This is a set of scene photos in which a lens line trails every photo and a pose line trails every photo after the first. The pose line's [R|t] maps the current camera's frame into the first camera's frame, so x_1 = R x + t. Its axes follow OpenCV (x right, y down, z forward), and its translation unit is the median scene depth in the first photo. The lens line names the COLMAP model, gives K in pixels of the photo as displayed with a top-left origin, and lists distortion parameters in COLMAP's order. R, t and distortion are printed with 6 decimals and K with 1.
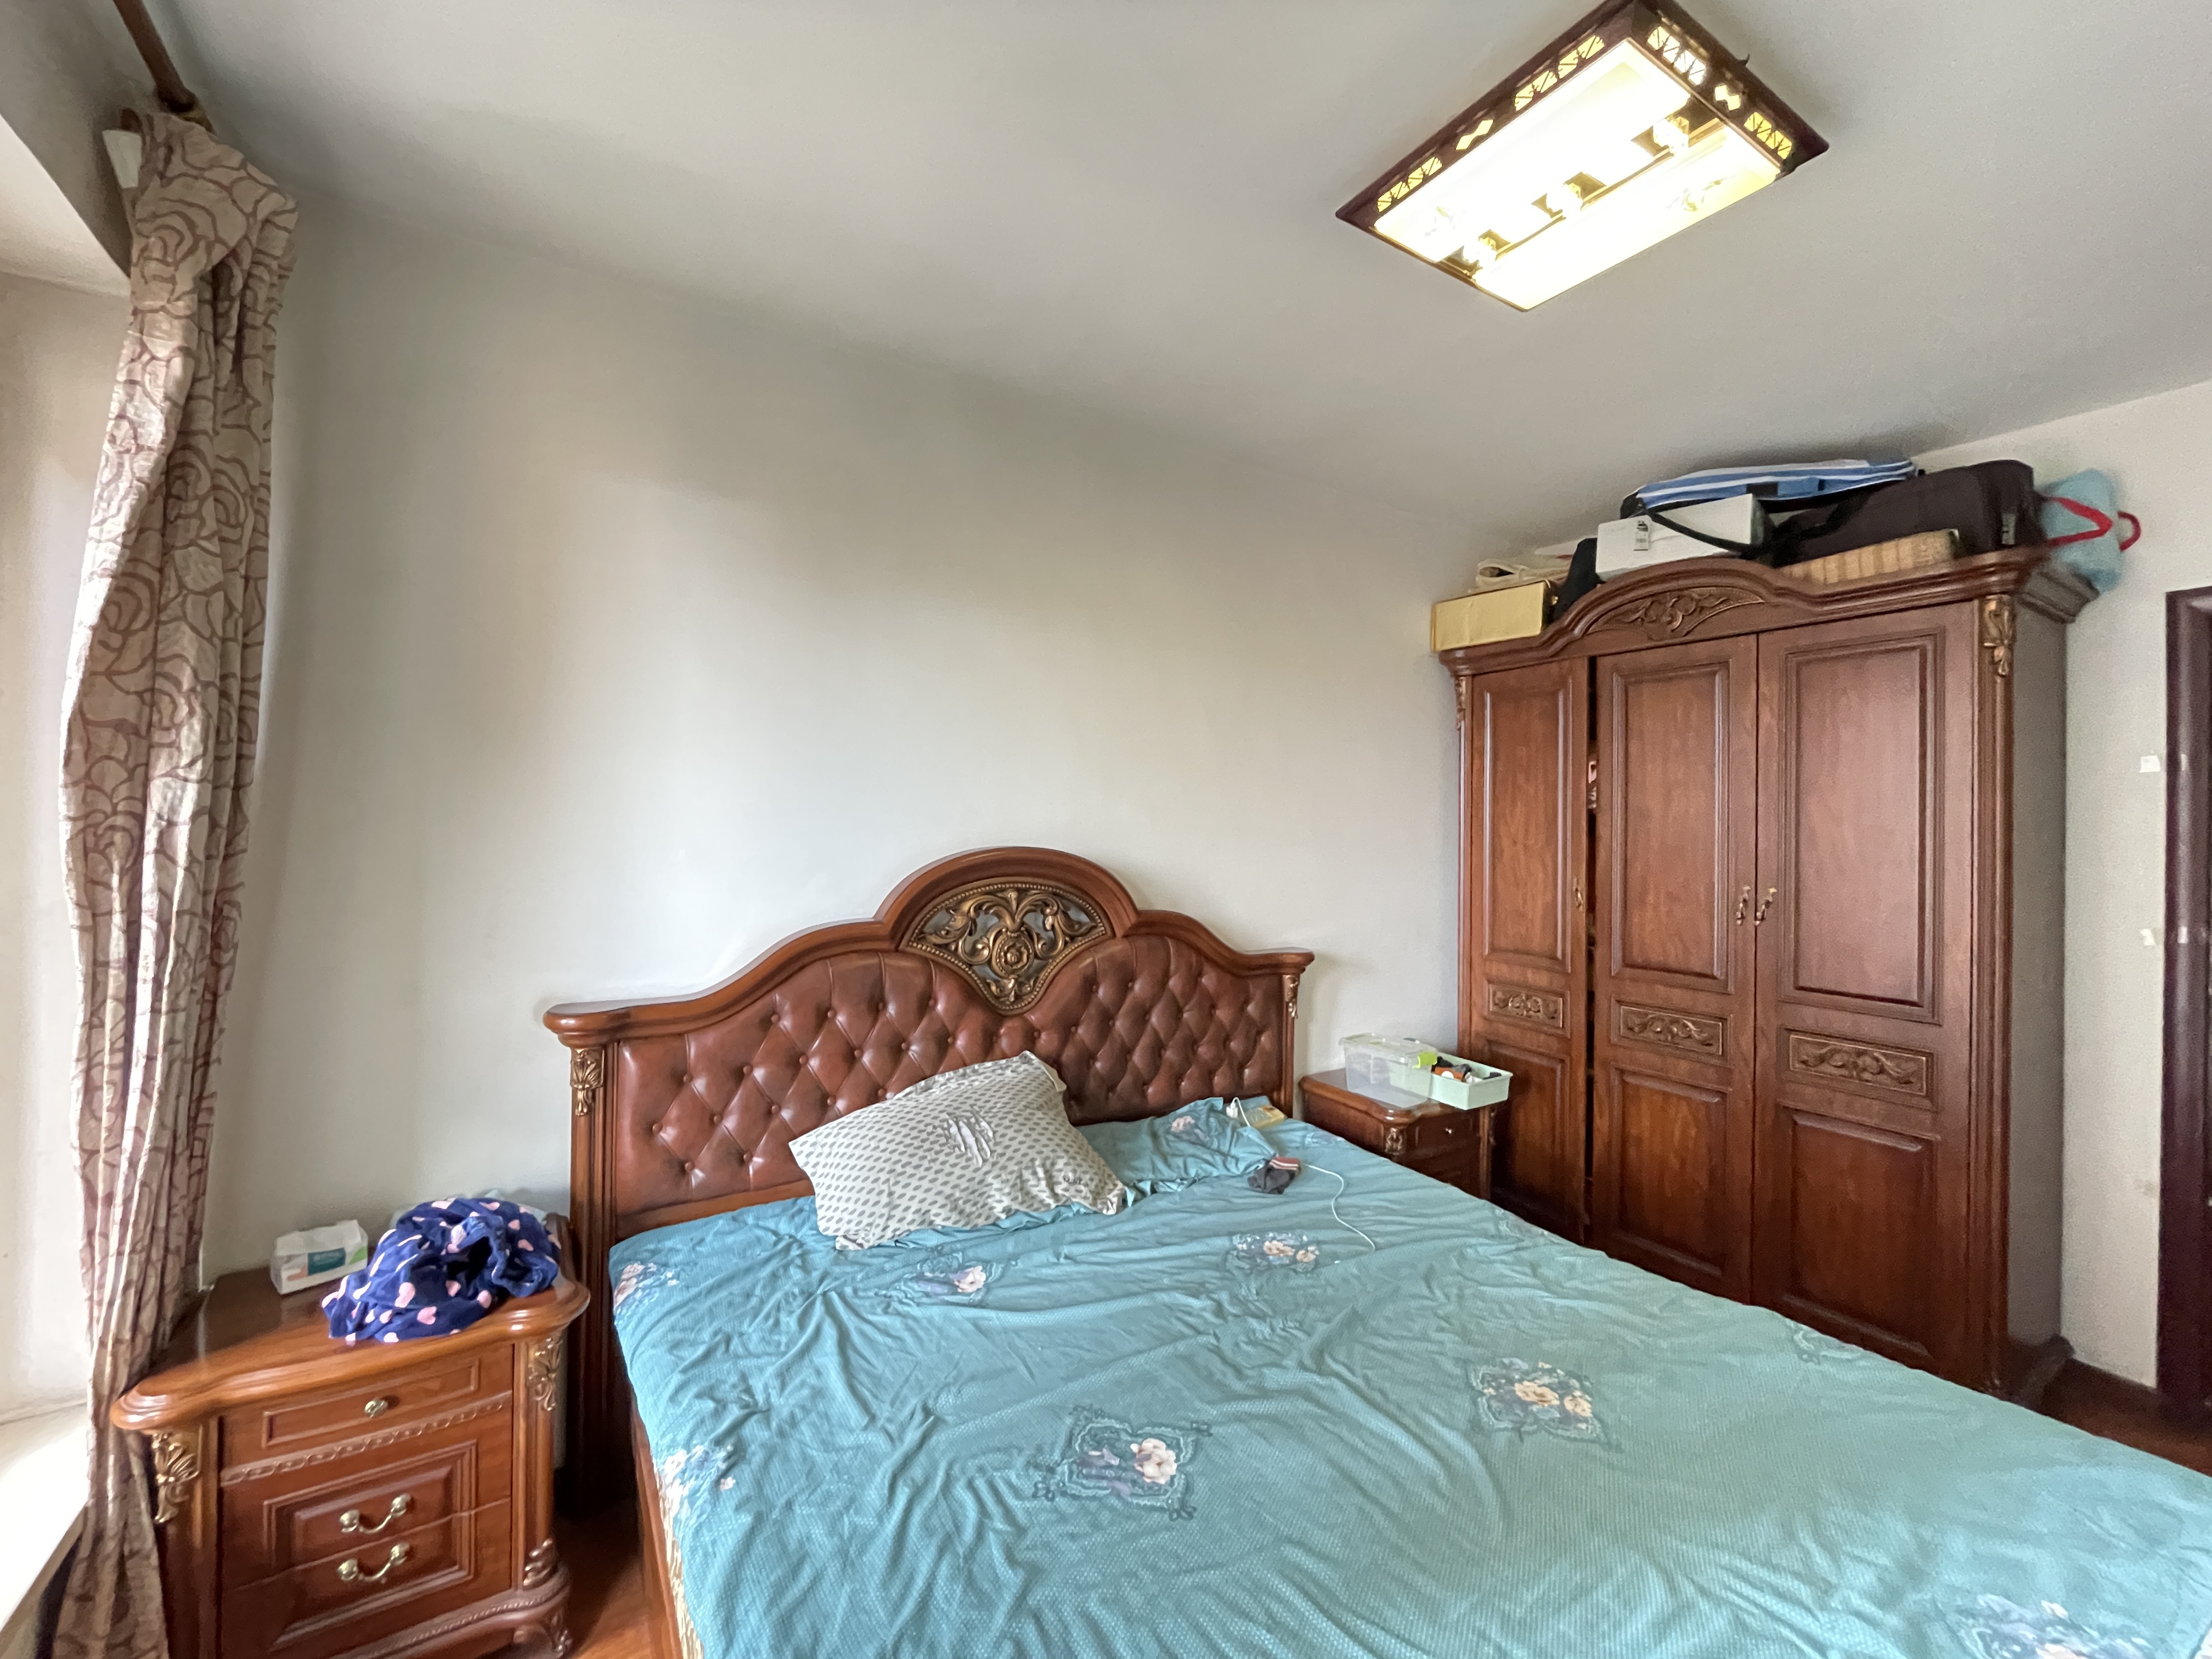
lens RADIAL K [[904.8, 0, 1094.1], [0, 904.8, 821.8], [0, 0, 1]] dist [-0.003076, -0.000414]
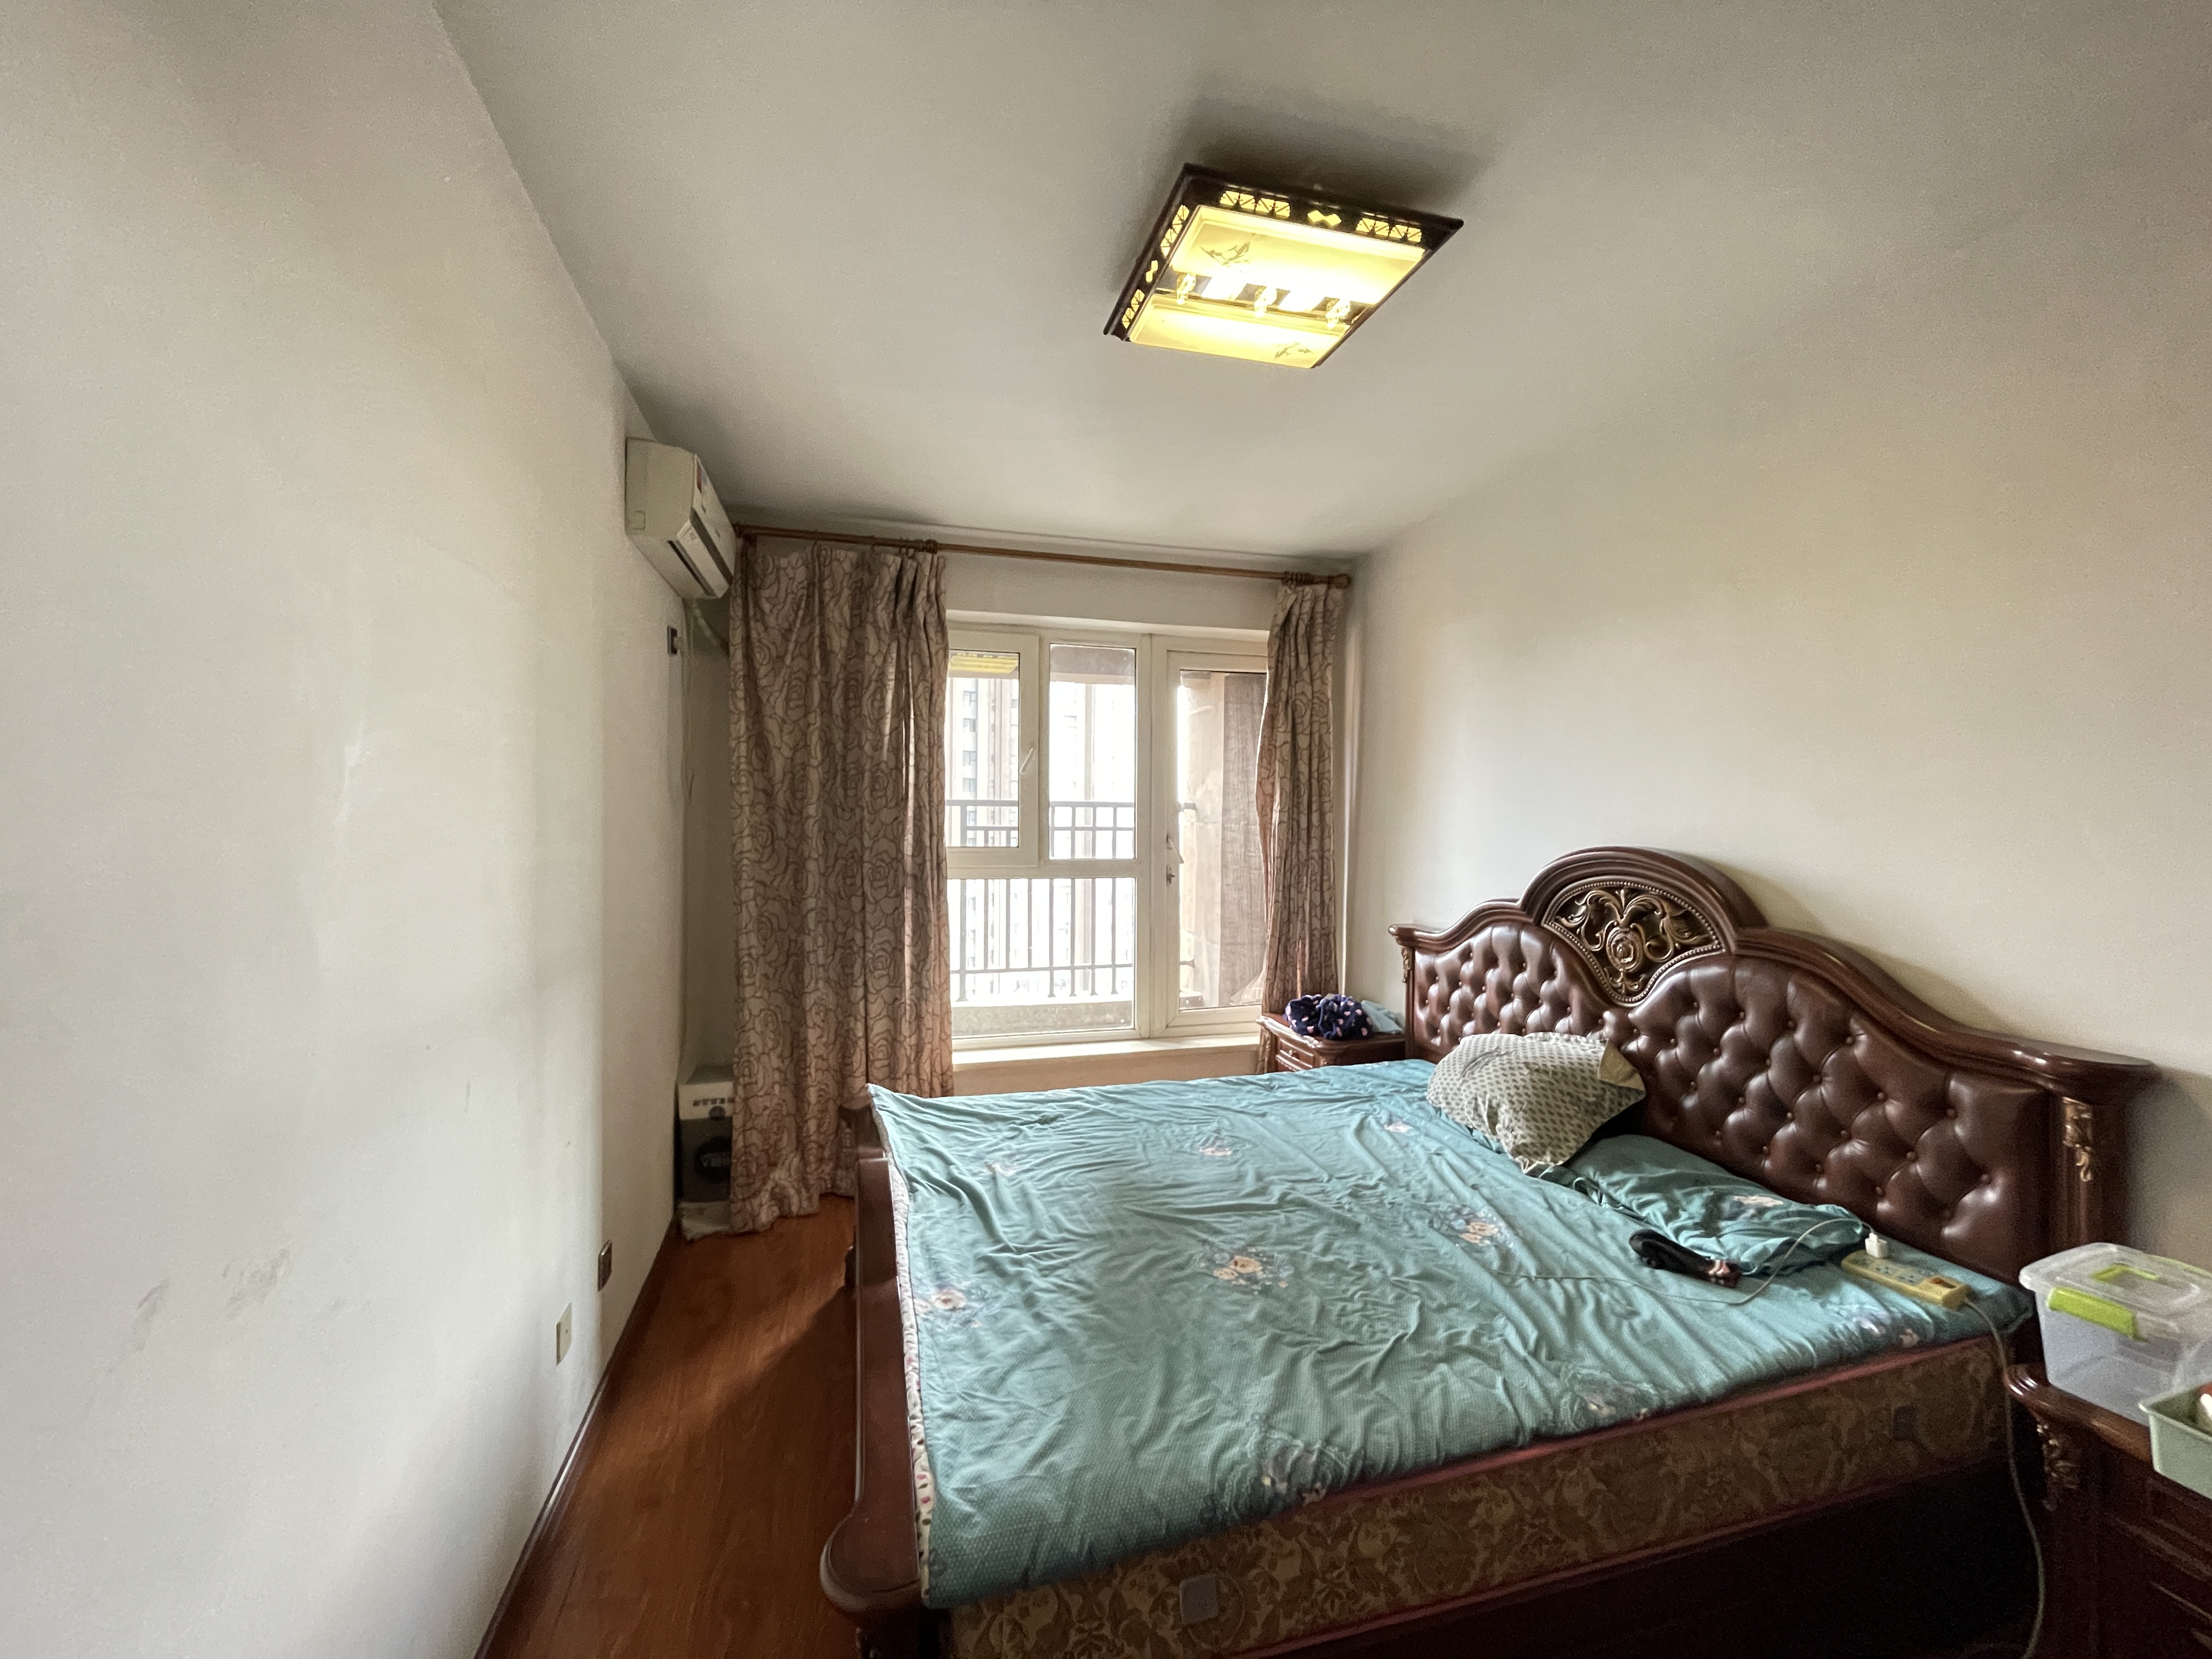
lens RADIAL K [[904.8, 0, 1109.6], [0, 904.8, 831.0], [0, 0, 1]] dist [-0.003076, -0.000414]
pose [[-0.266957, -0.006865, -0.963684, 1.341546], [-0.015200, 0.999880, -0.002912, 0.025542], [0.963589, 0.013871, -0.267030, 0.871340]]
